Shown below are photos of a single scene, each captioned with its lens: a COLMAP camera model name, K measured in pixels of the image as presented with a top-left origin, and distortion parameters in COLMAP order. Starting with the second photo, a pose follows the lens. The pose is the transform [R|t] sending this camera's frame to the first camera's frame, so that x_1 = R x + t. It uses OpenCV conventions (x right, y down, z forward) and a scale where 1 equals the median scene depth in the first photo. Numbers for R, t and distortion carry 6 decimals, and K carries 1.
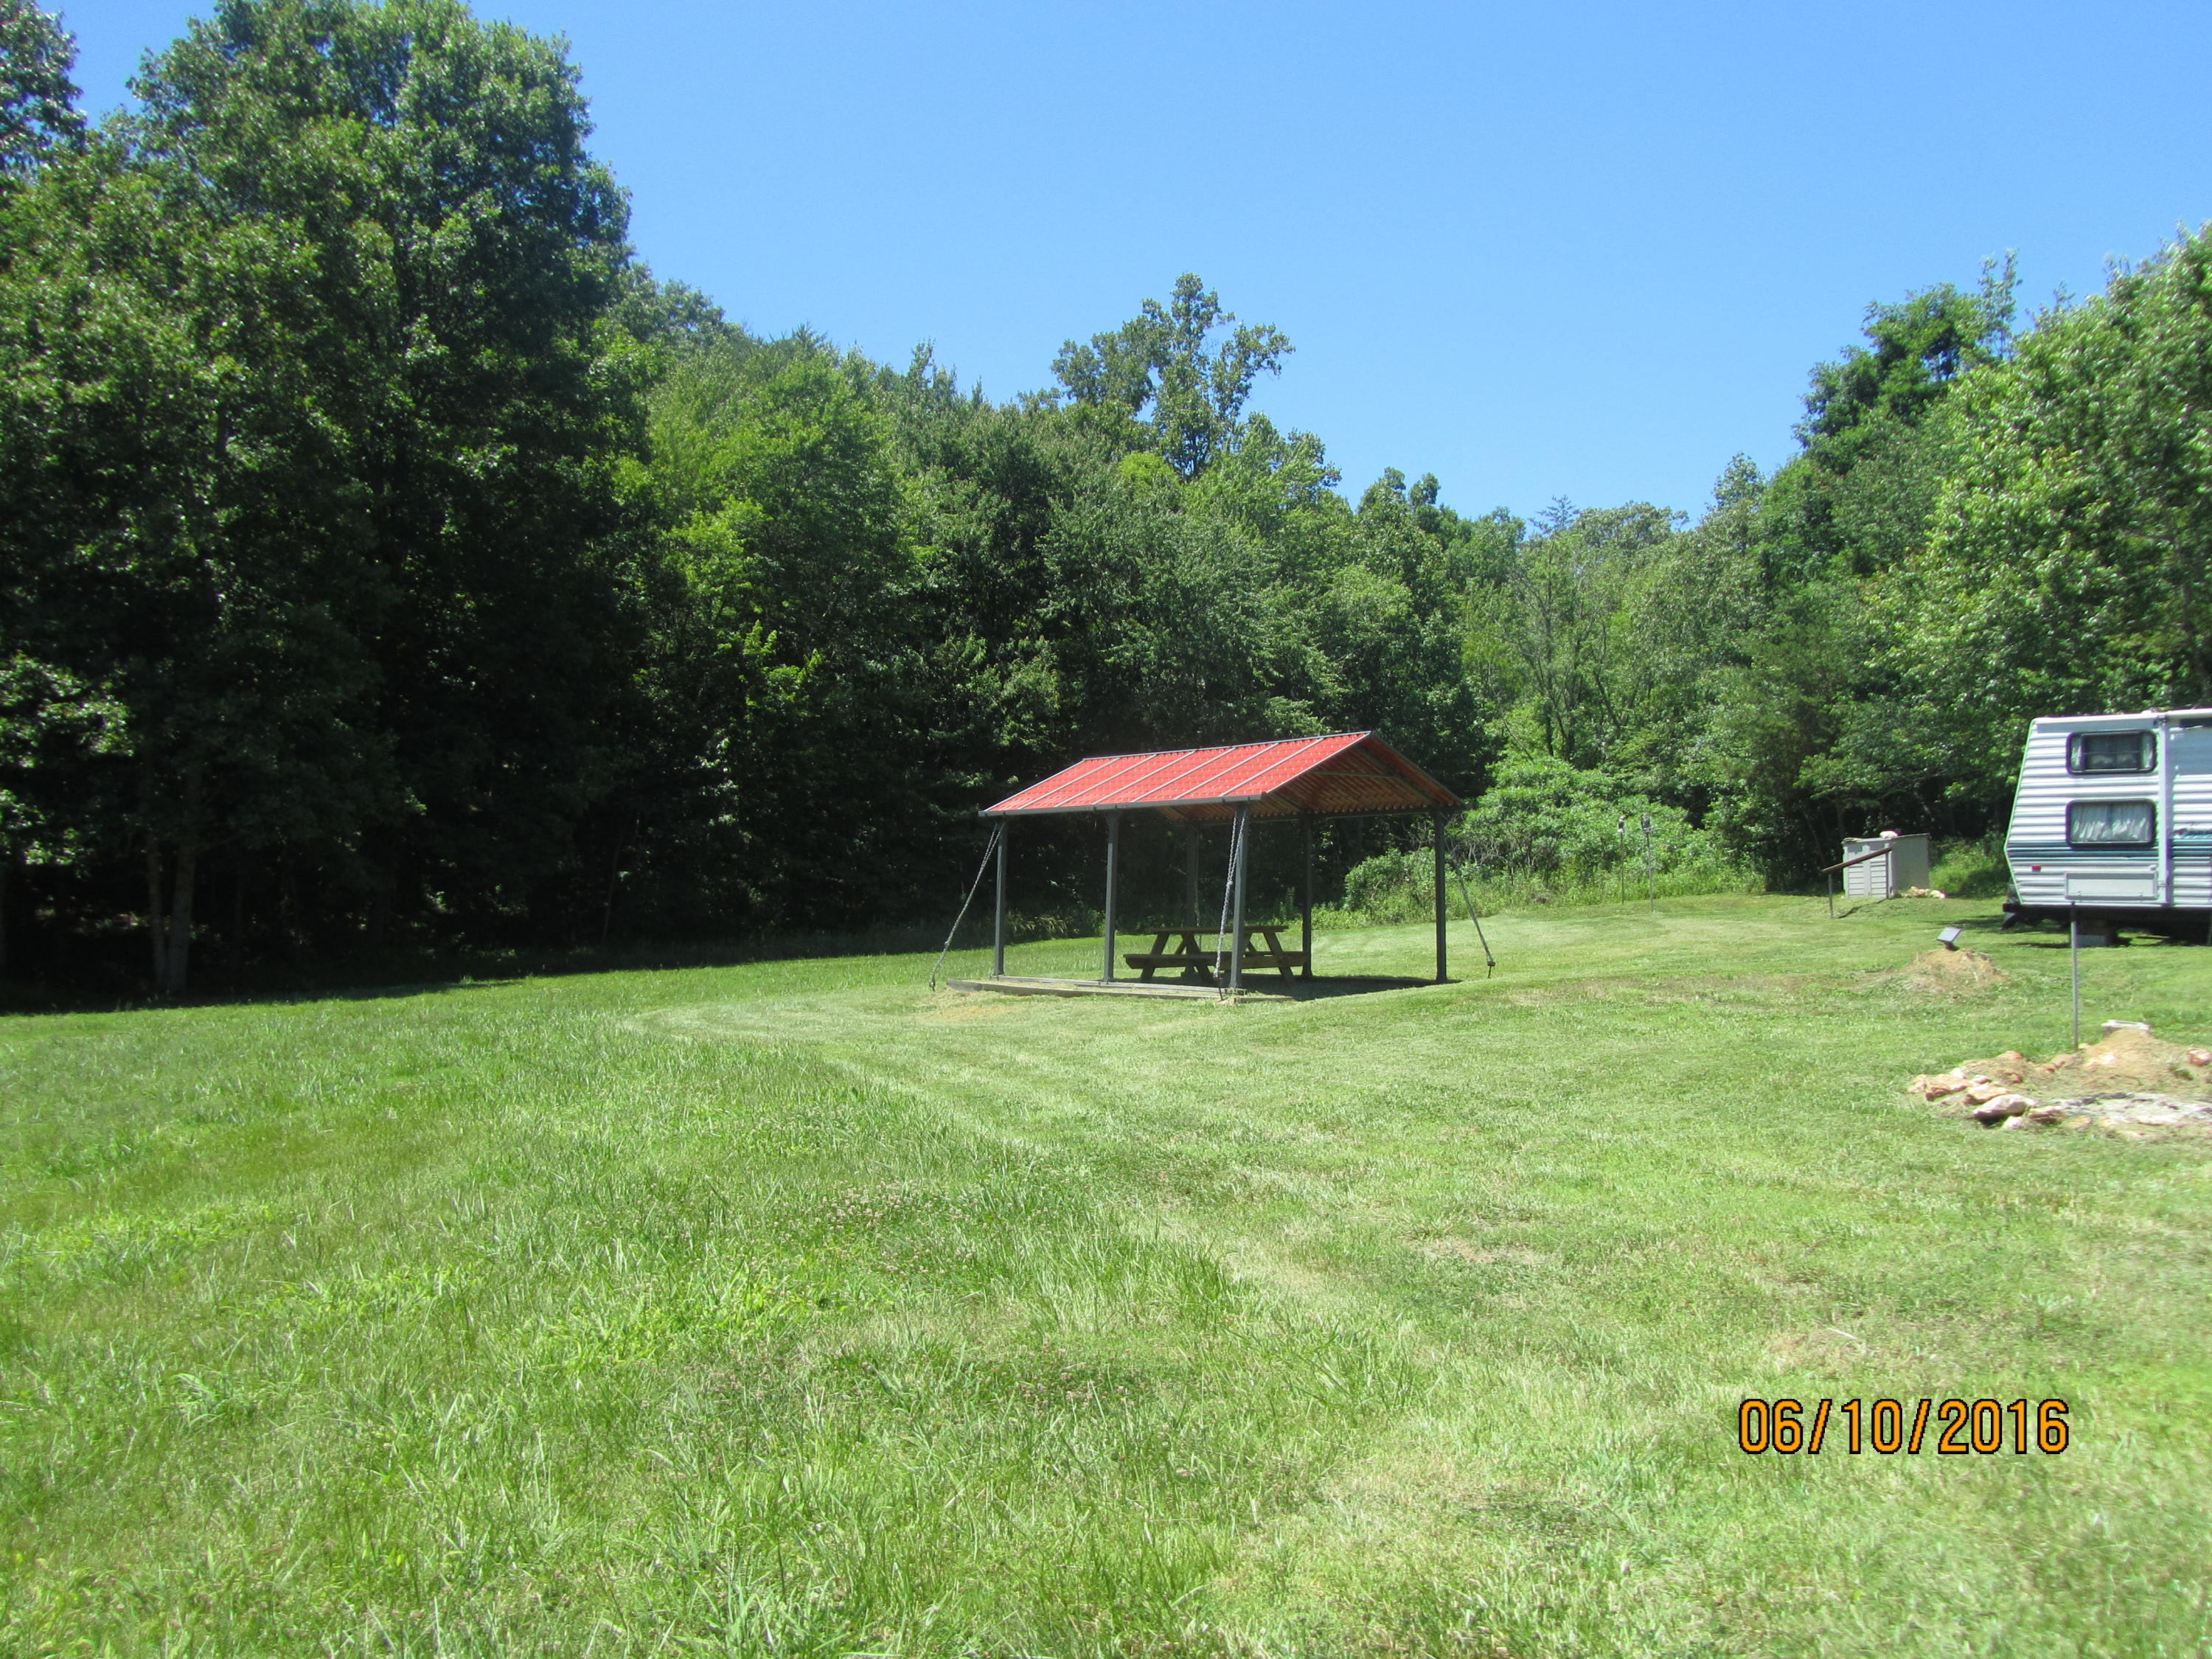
lens RADIAL K [[1817.5, 0, 1096.3], [0, 1817.5, 809.2], [0, 0, 1]] dist [-0.049231, 0.018321]
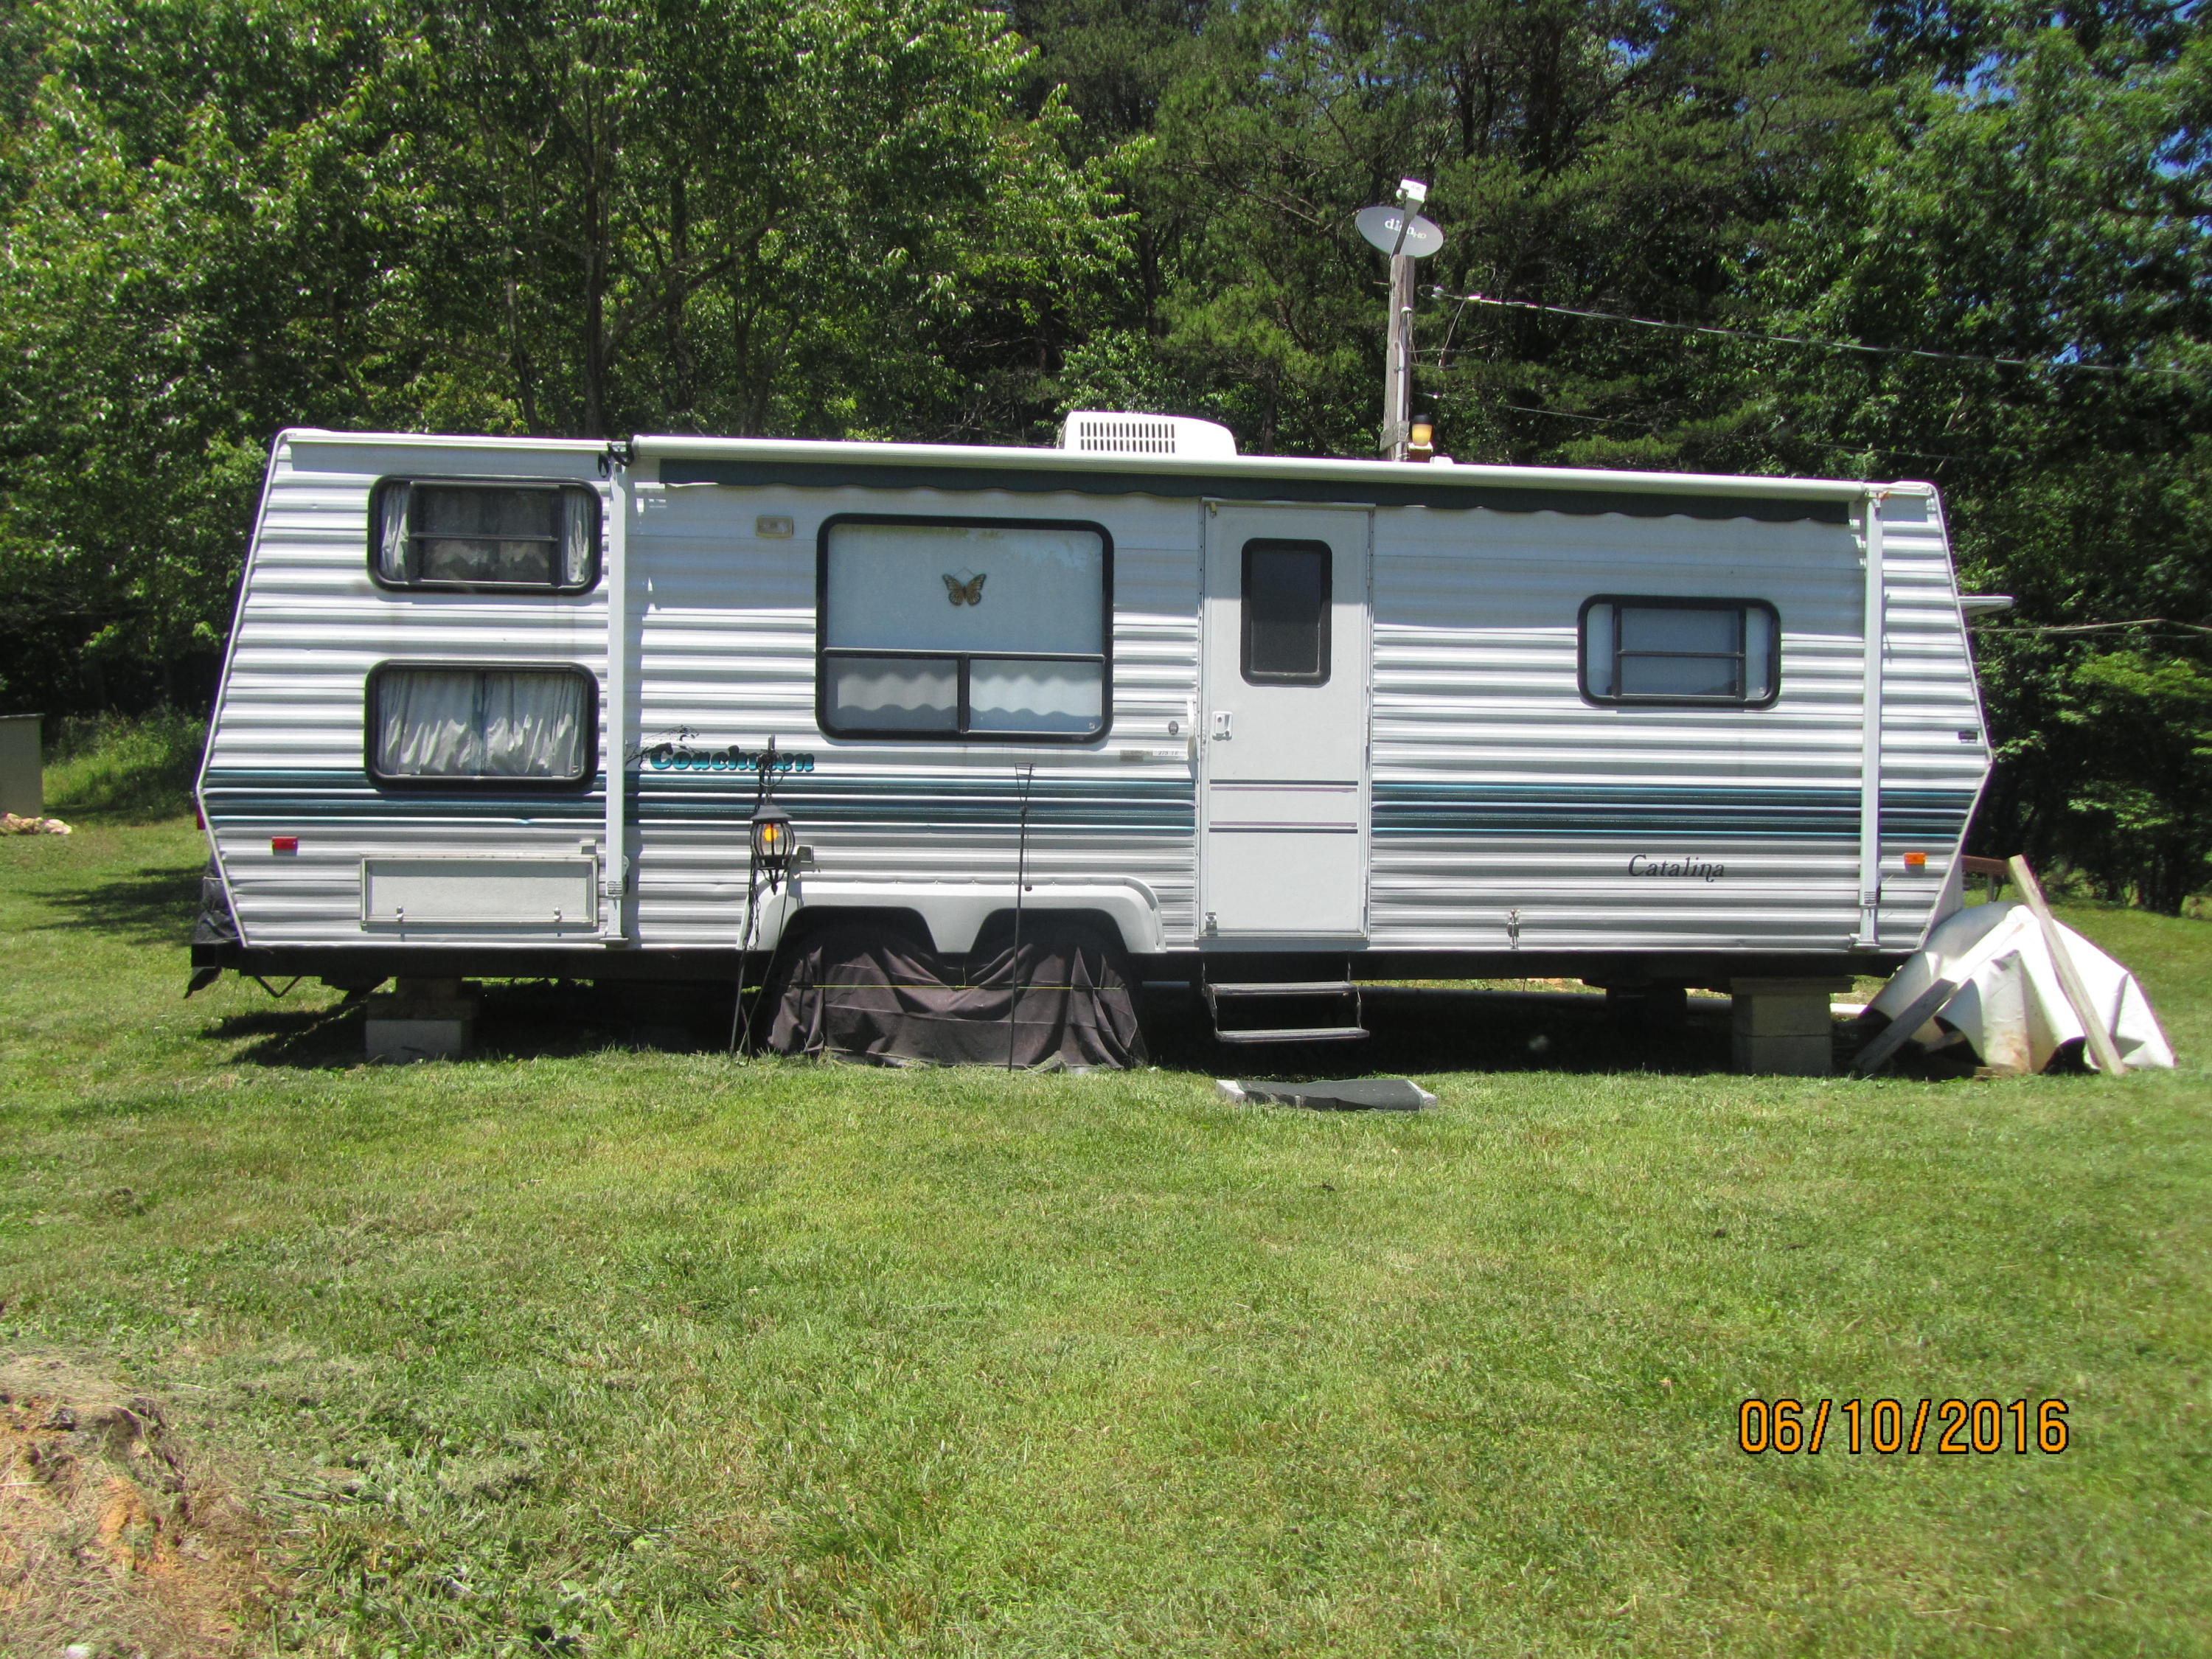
lens RADIAL K [[1817.5, 0, 1099.4], [0, 1817.5, 845.0], [0, 0, 1]] dist [-0.049231, 0.018321]
pose [[0.590335, -0.017492, 0.806969, 0.120443], [-0.037689, 0.998077, 0.049206, 0.003328], [-0.806278, -0.059462, 0.588541, 0.240001]]
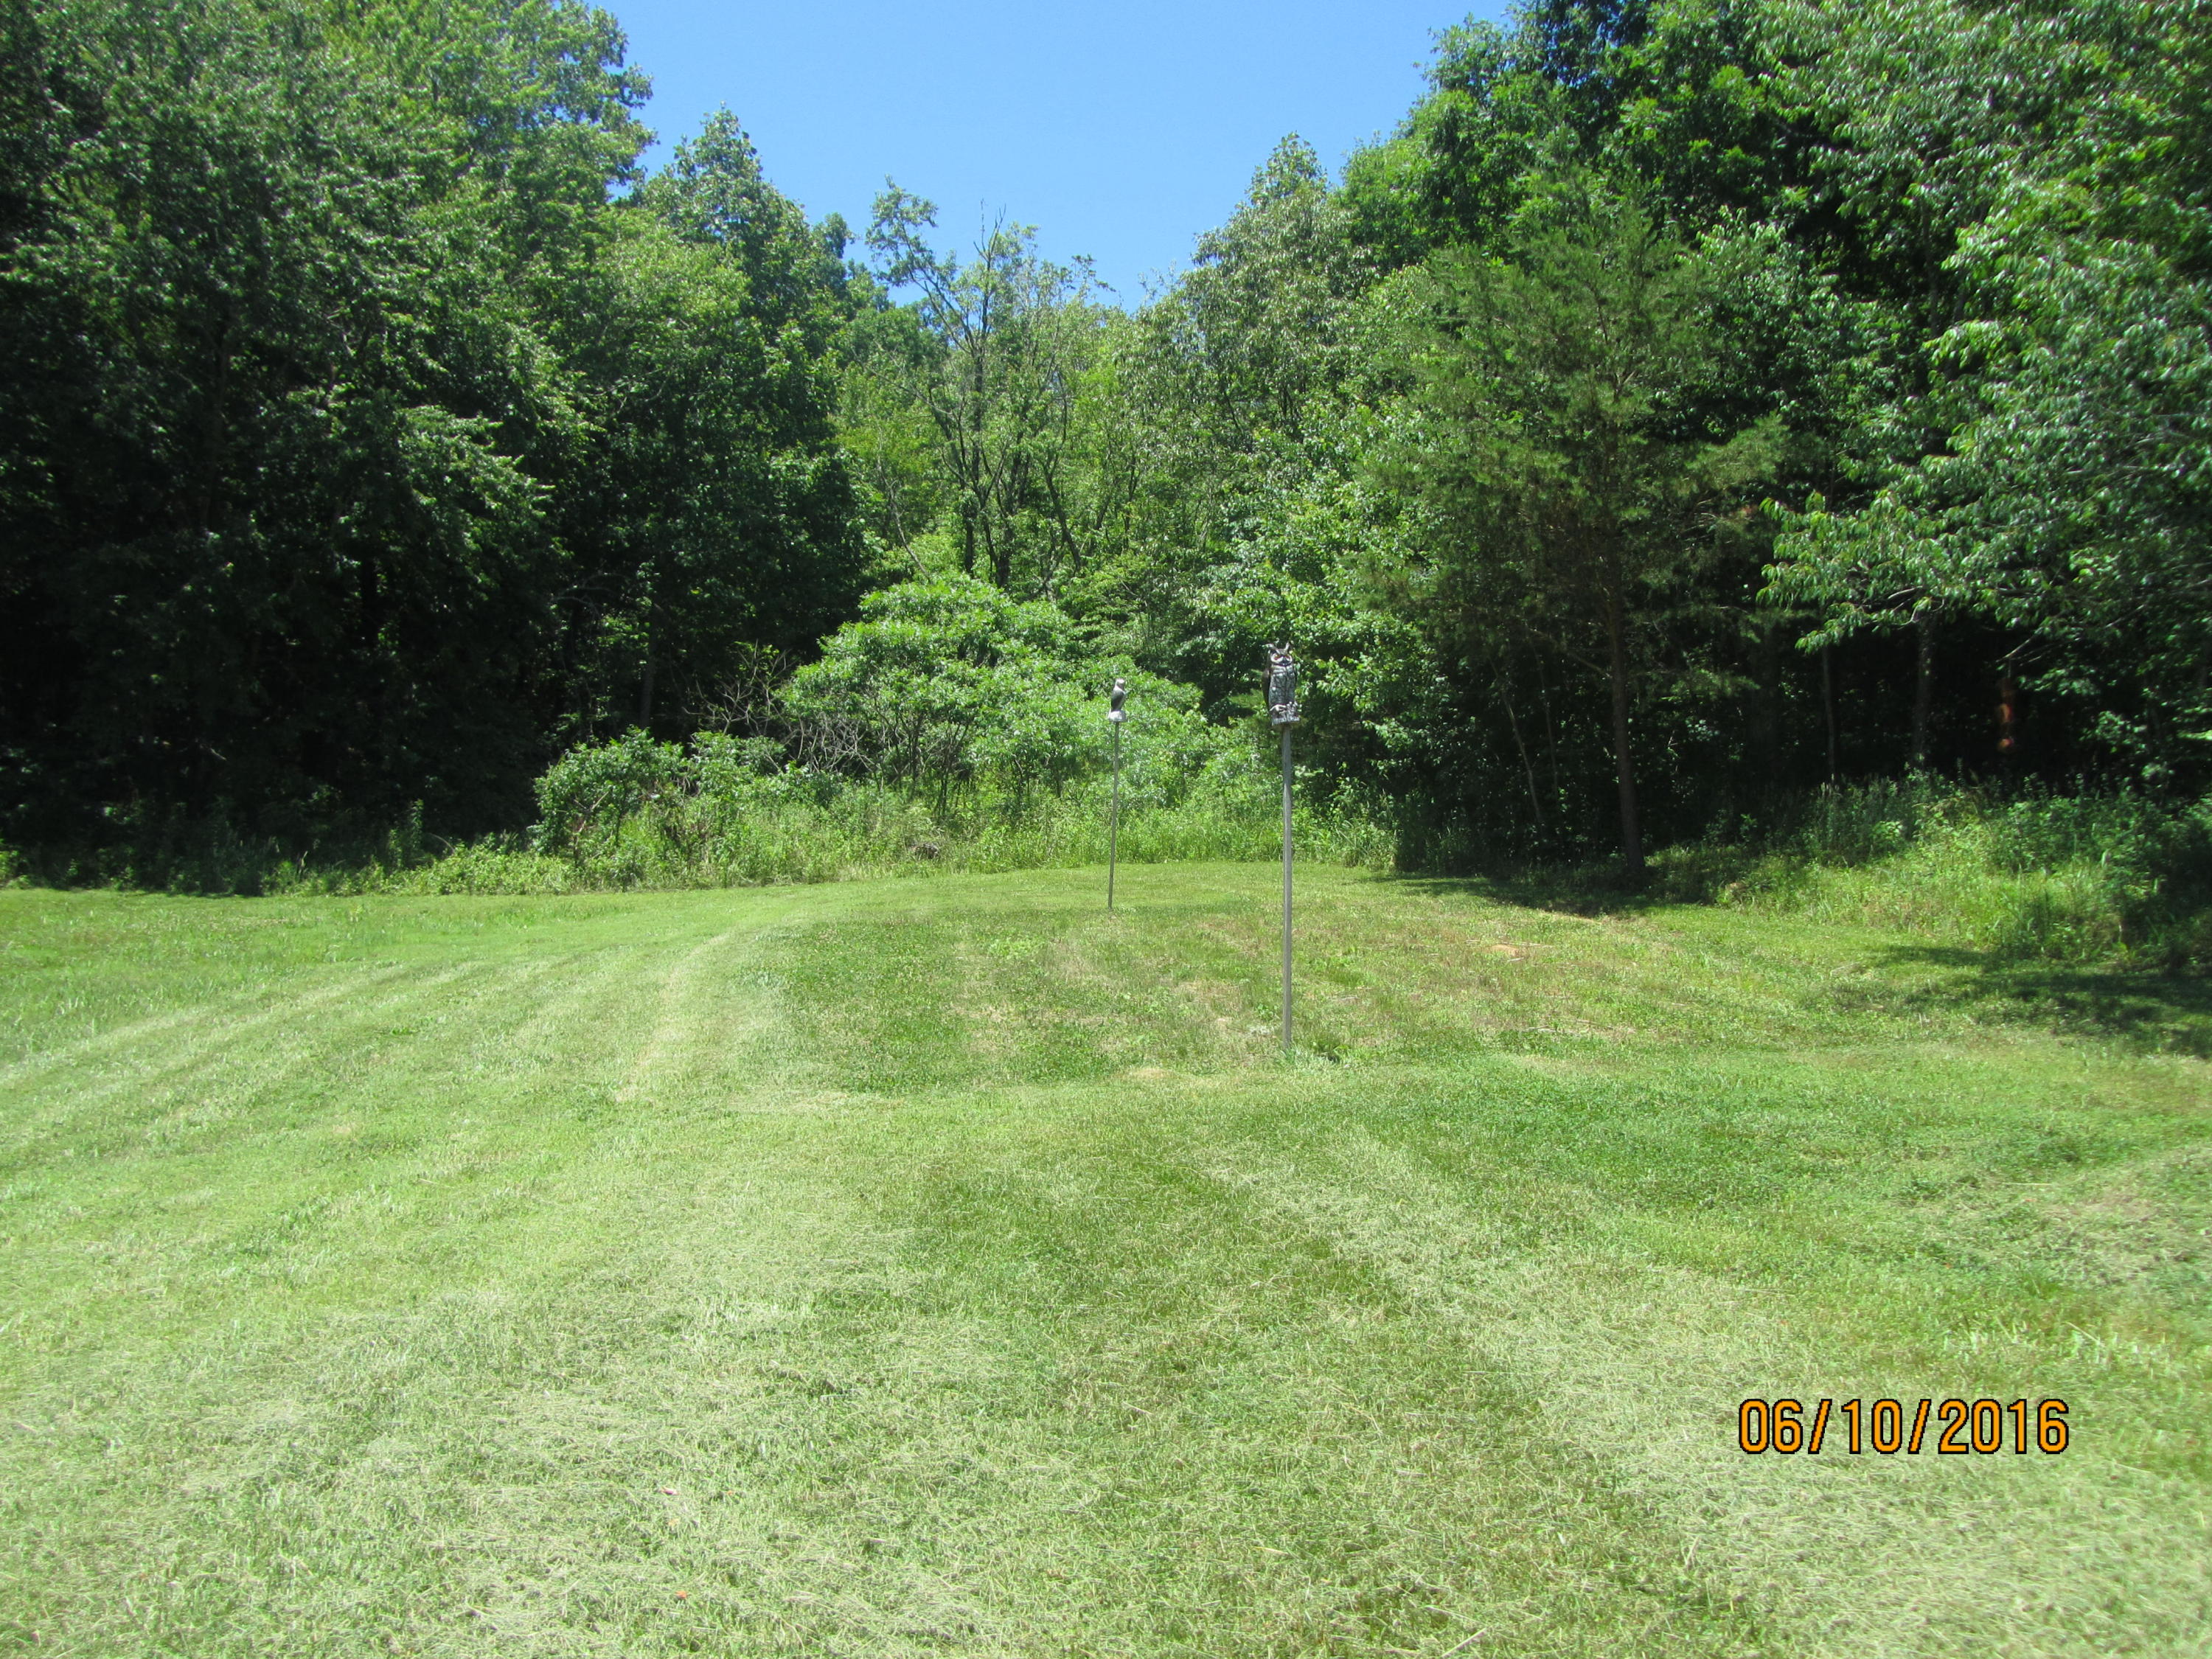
lens RADIAL K [[1817.5, 0, 1103.8], [0, 1817.5, 842.9], [0, 0, 1]] dist [-0.049231, 0.018321]
pose [[0.949422, 0.035281, 0.312014, 0.131129], [-0.062220, 0.995103, 0.076808, 0.006882], [-0.307776, -0.092337, 0.946968, 0.494706]]
